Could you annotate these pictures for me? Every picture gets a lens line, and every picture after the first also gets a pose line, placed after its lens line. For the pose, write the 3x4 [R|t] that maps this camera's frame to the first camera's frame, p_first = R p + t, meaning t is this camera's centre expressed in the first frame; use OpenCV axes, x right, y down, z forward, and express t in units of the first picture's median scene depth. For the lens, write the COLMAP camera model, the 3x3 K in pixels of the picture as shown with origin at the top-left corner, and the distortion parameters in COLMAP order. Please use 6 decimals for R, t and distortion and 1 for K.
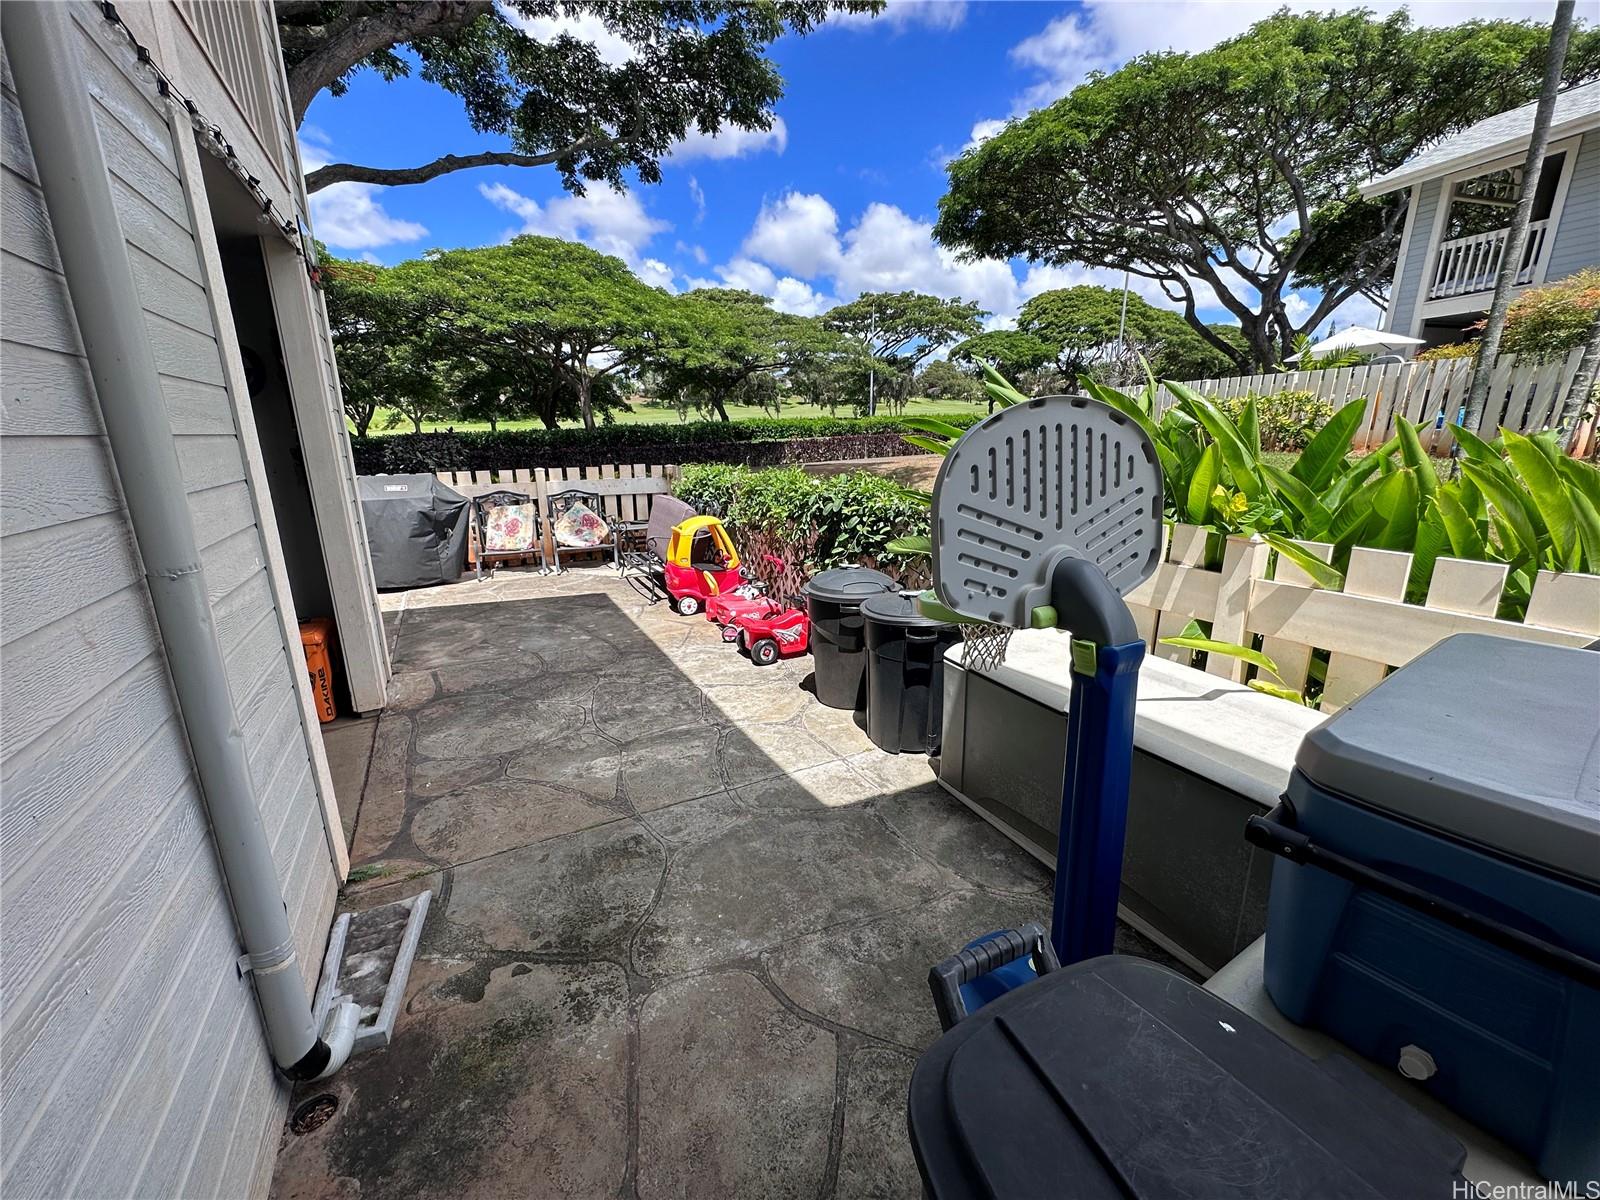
lens RADIAL K [[639.8, 0, 801.5], [0, 639.8, 597.7], [0, 0, 1]] dist [-0.000371, 0.000159]
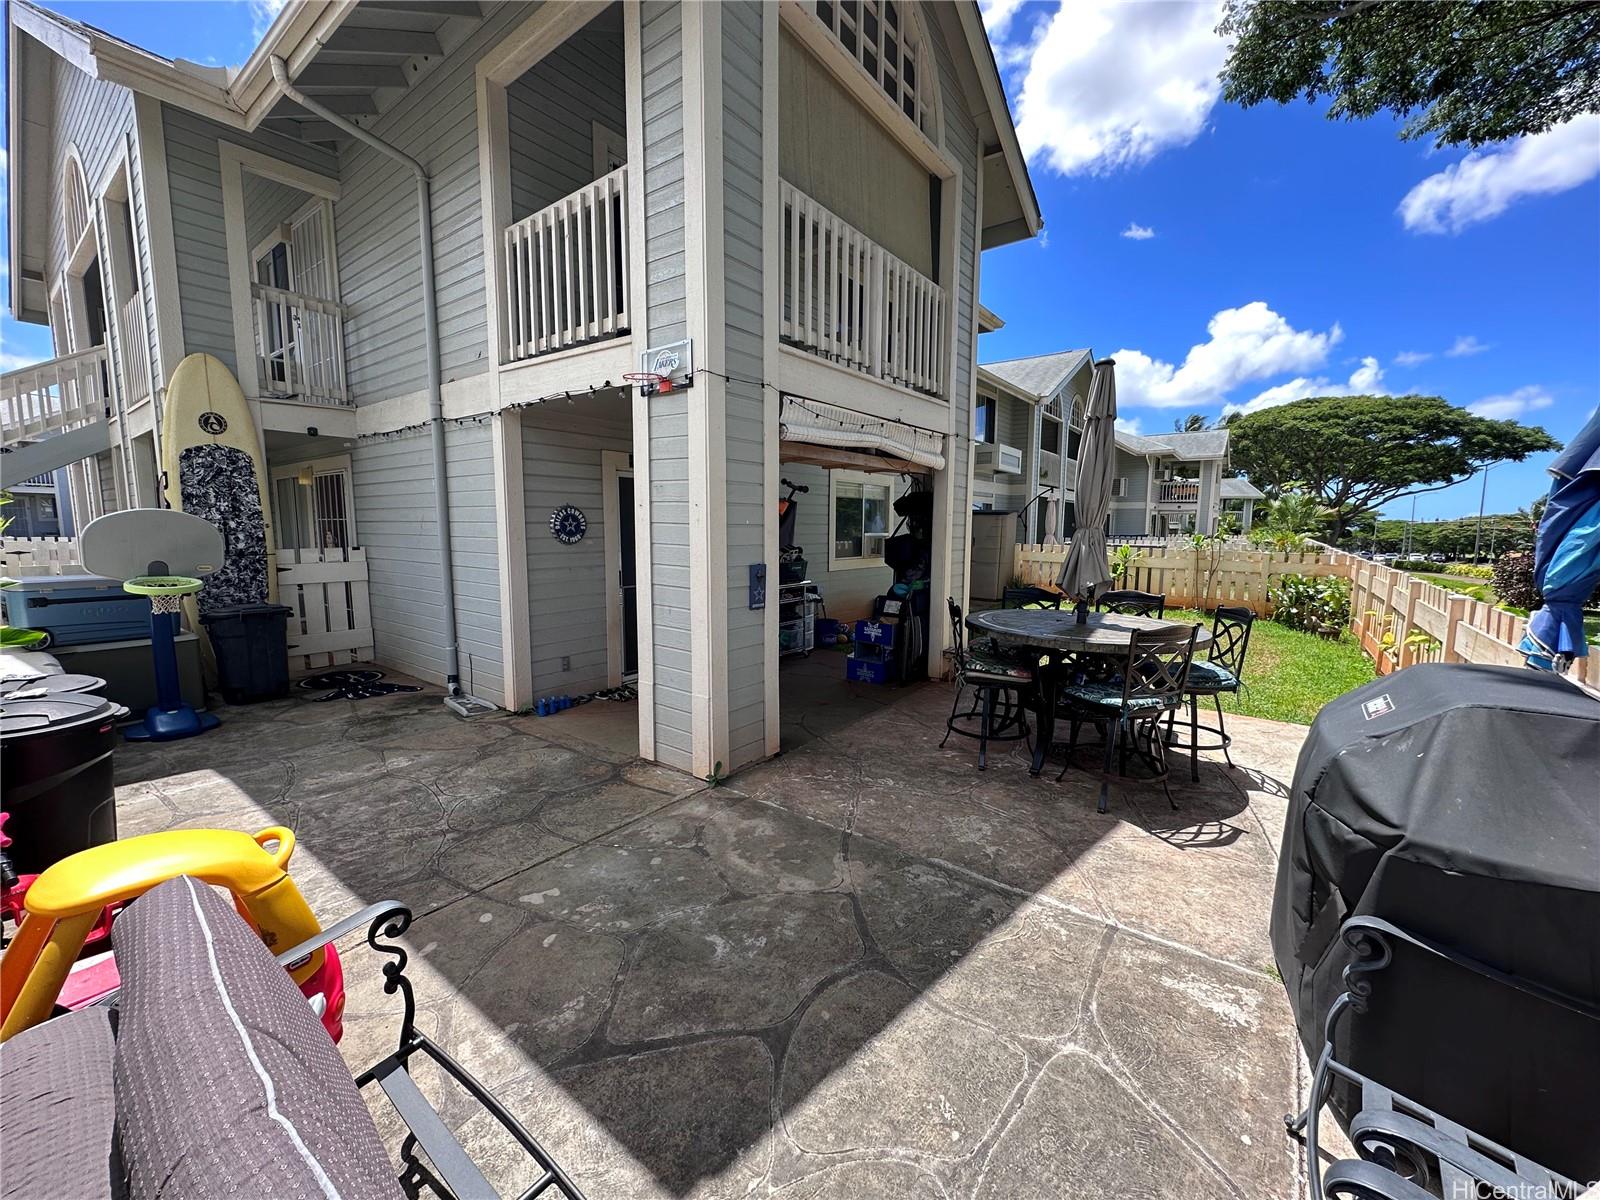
lens RADIAL K [[639.8, 0, 800.1], [0, 639.8, 597.3], [0, 0, 1]] dist [-0.000371, 0.000159]
pose [[-0.911838, 0.043711, -0.408218, -0.437616], [-0.107163, 0.934504, 0.339437, -0.491065], [0.396318, 0.353257, -0.847432, 1.894237]]
